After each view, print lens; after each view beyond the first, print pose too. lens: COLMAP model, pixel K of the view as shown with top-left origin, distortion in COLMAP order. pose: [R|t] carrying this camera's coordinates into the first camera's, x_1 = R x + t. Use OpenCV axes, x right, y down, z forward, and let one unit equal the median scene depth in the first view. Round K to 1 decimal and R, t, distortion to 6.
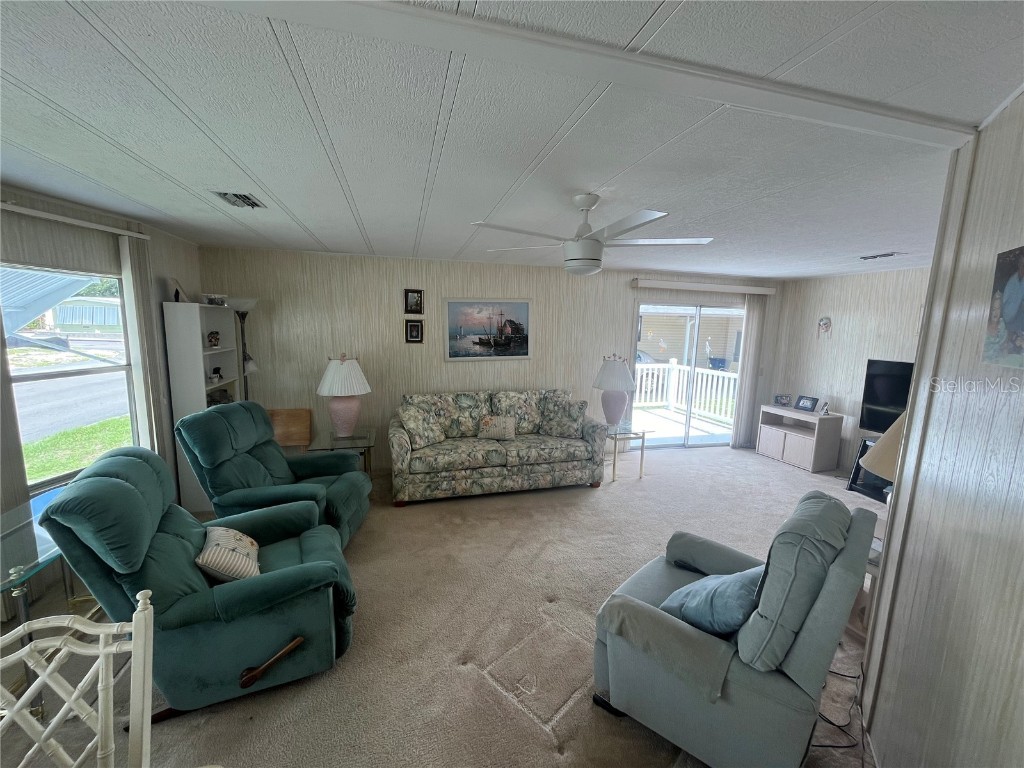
lens RADIAL K [[412.0, 0, 510.5], [0, 412.0, 386.9], [0, 0, 1]] dist [-0.005980, -0.000358]
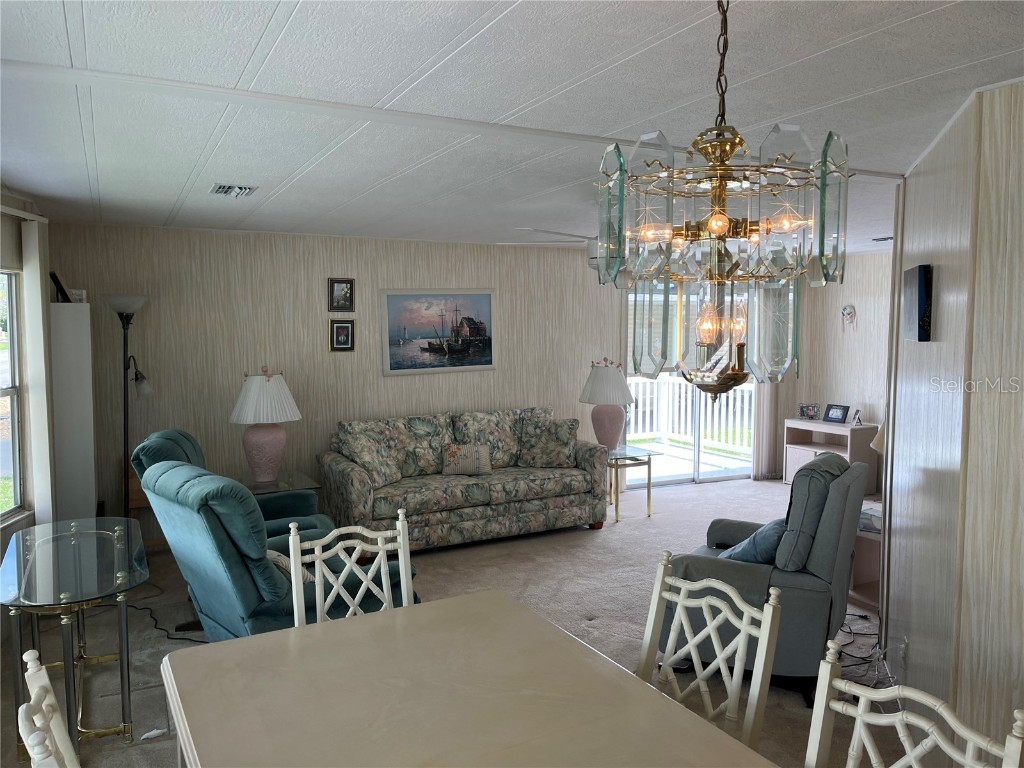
lens RADIAL K [[774.7, 0, 518.2], [0, 774.7, 373.1], [0, 0, 1]] dist [0.064640, -0.091288]
pose [[0.975766, -0.035991, 0.215835, -0.240840], [0.054100, 0.995438, -0.078591, 0.058121], [-0.212022, 0.088364, 0.973262, -0.411207]]
